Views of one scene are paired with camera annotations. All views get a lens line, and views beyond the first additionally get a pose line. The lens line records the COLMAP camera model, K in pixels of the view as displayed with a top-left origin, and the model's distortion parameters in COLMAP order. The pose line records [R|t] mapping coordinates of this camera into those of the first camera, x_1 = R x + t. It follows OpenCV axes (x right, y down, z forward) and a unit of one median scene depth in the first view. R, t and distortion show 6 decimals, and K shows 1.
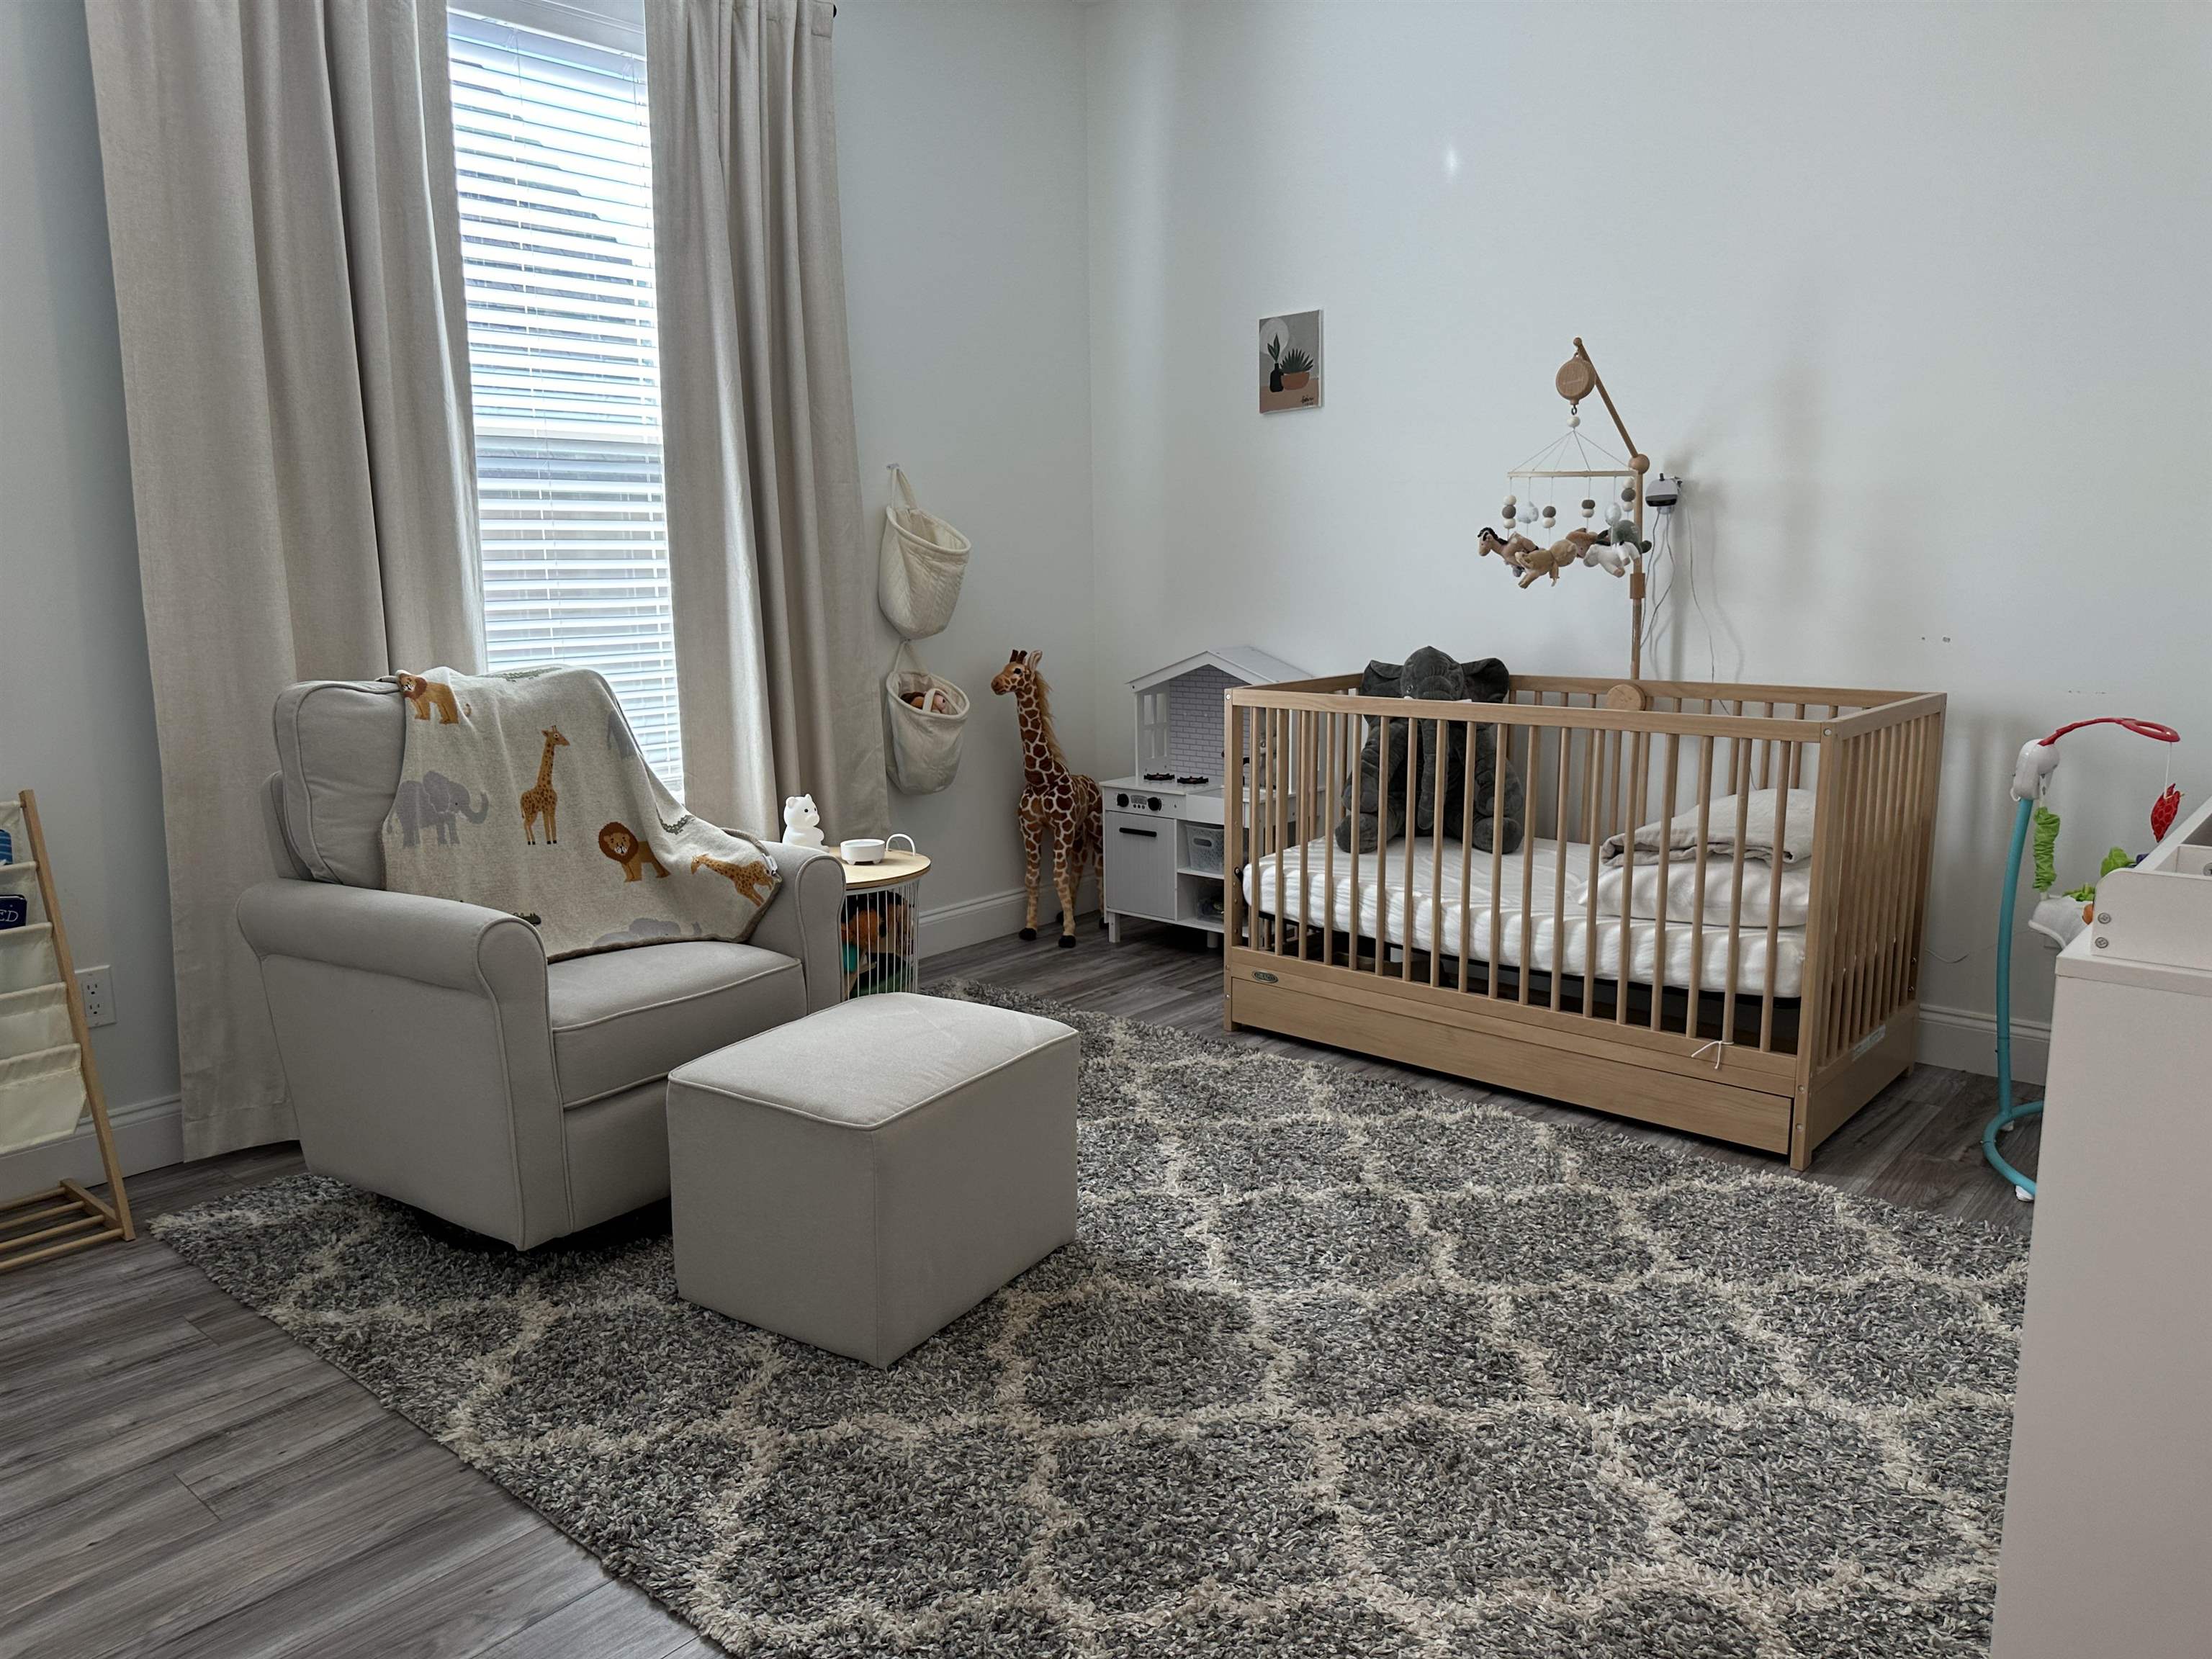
lens RADIAL K [[1576.9, 0, 1115.3], [0, 1576.9, 838.8], [0, 0, 1]] dist [0.031212, -0.040651]
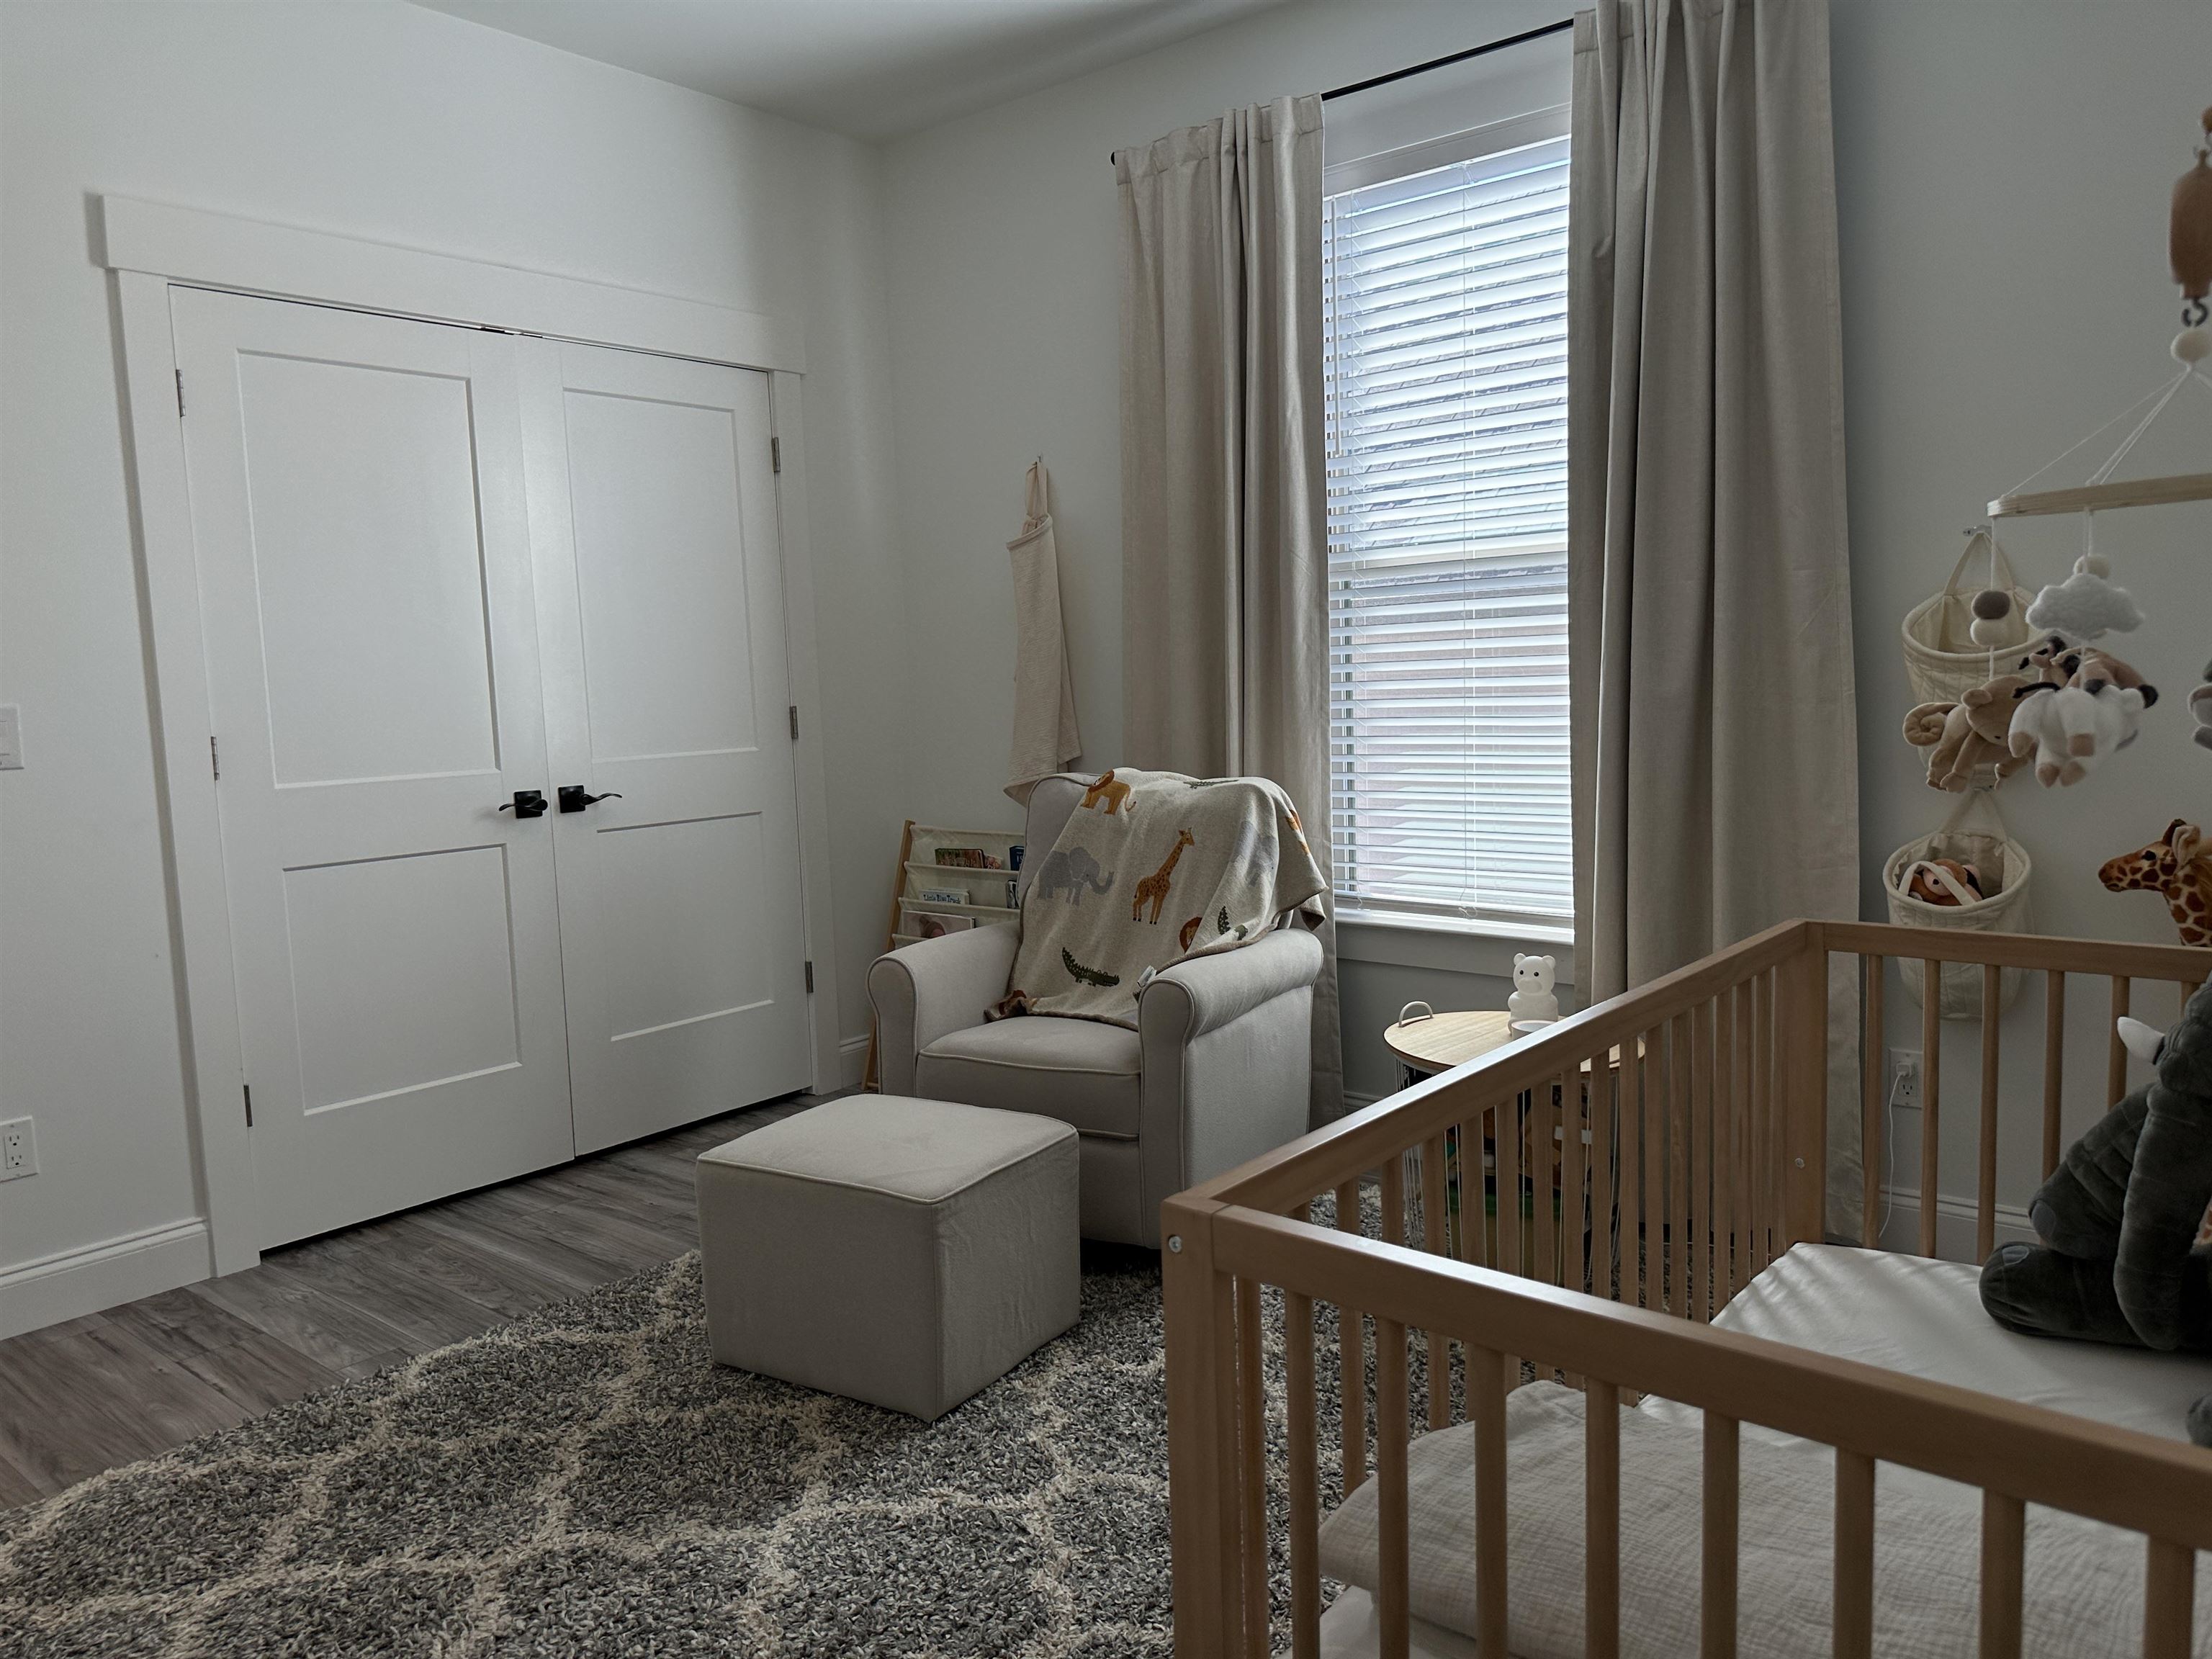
lens RADIAL K [[1576.9, 0, 1113.0], [0, 1576.9, 825.3], [0, 0, 1]] dist [0.031212, -0.040651]
pose [[-0.010274, 0.105366, -0.994380, 1.039553], [-0.139870, 0.984505, 0.105765, -0.252335], [0.990117, 0.140170, 0.004623, 1.248545]]
